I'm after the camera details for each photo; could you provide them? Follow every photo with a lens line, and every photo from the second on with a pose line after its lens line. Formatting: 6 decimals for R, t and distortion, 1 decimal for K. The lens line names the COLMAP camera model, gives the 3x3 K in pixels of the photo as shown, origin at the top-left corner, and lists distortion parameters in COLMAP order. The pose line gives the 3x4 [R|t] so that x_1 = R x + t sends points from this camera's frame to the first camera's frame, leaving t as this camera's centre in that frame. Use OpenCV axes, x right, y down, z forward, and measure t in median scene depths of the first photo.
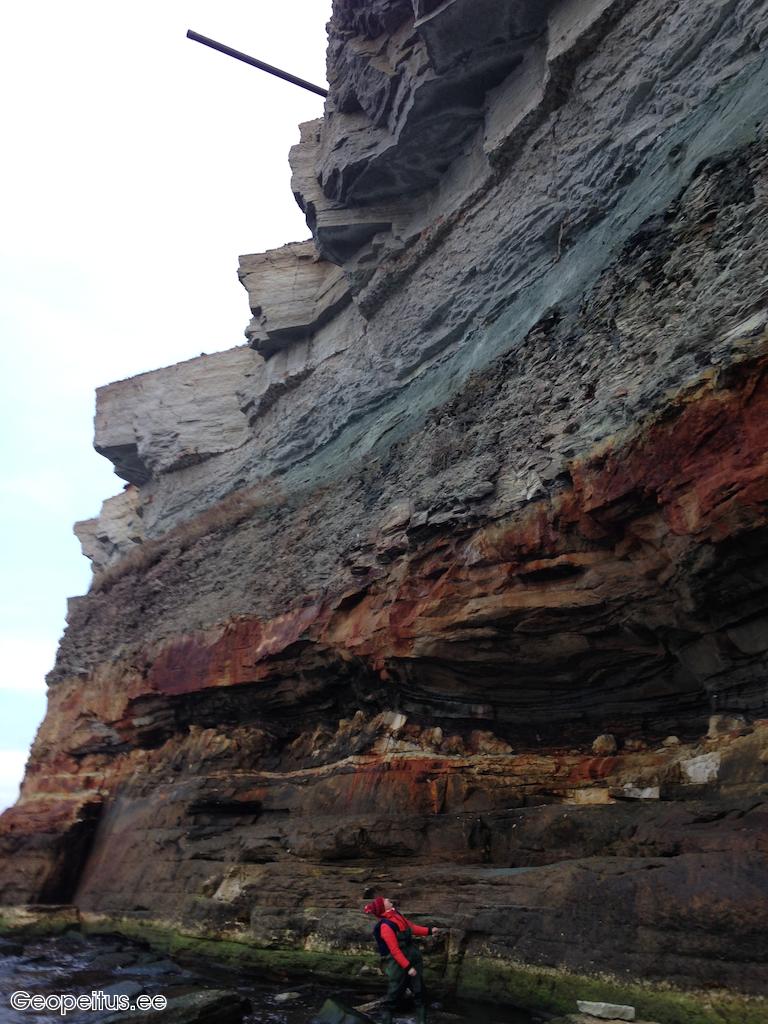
lens RADIAL K [[912.9, 0, 384.0], [0, 912.9, 512.0], [0, 0, 1]] dist [0.078146, -0.000845]
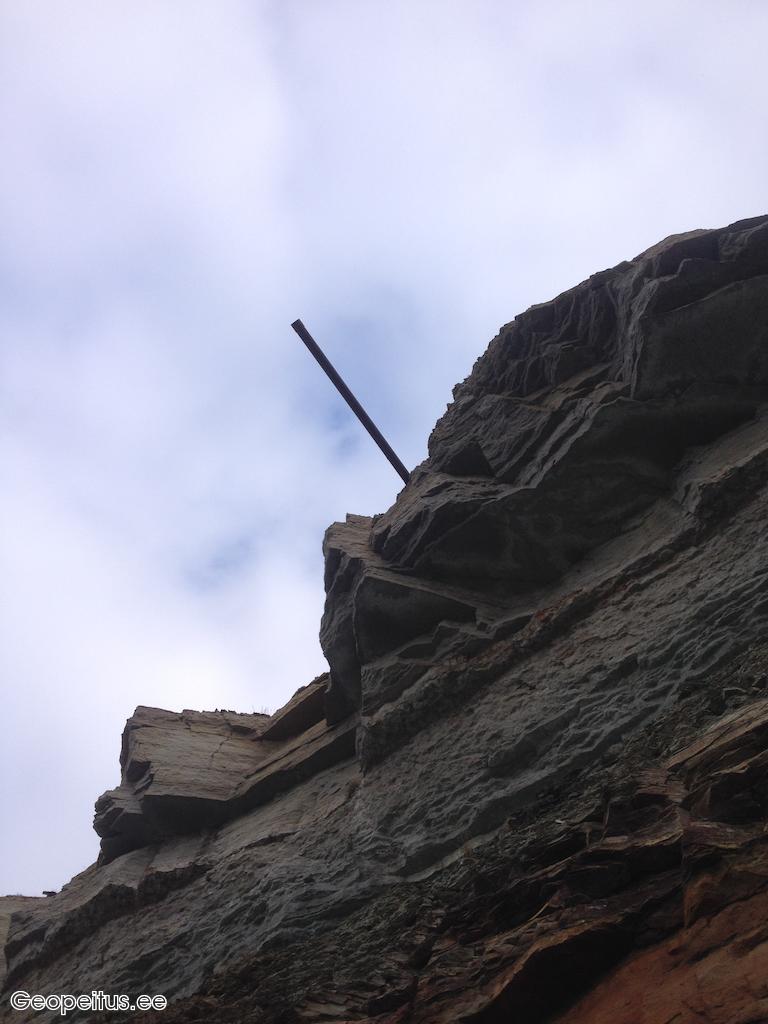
lens RADIAL K [[961.6, 0, 384.0], [0, 961.6, 512.0], [0, 0, 1]] dist [0.094325, -0.001689]
pose [[0.920417, 0.386841, 0.056453, -0.123623], [-0.189745, 0.568304, -0.800642, 0.217761], [-0.341803, 0.726212, 0.596478, 0.601545]]
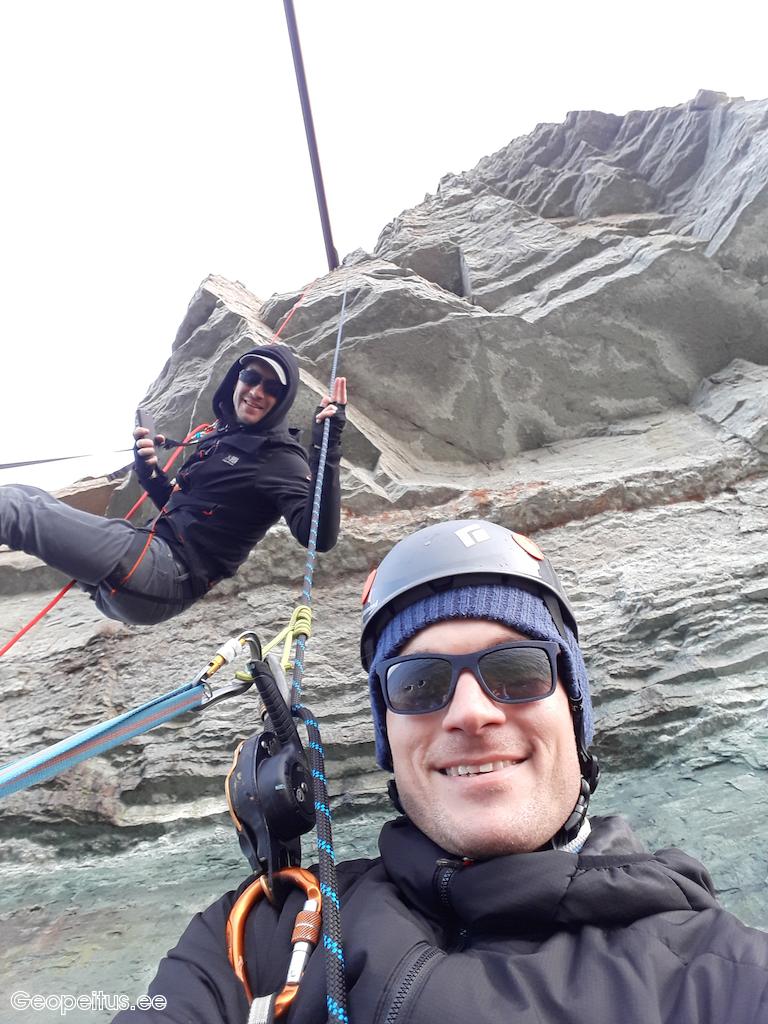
lens RADIAL K [[709.6, 0, 384.0], [0, 709.6, 512.0], [0, 0, 1]] dist [-0.001685, 0.000214]
pose [[0.656754, 0.687086, 0.310784, -0.081160], [-0.222100, 0.570081, -0.790999, -0.032970], [-0.720656, 0.450467, 0.527004, 0.885529]]
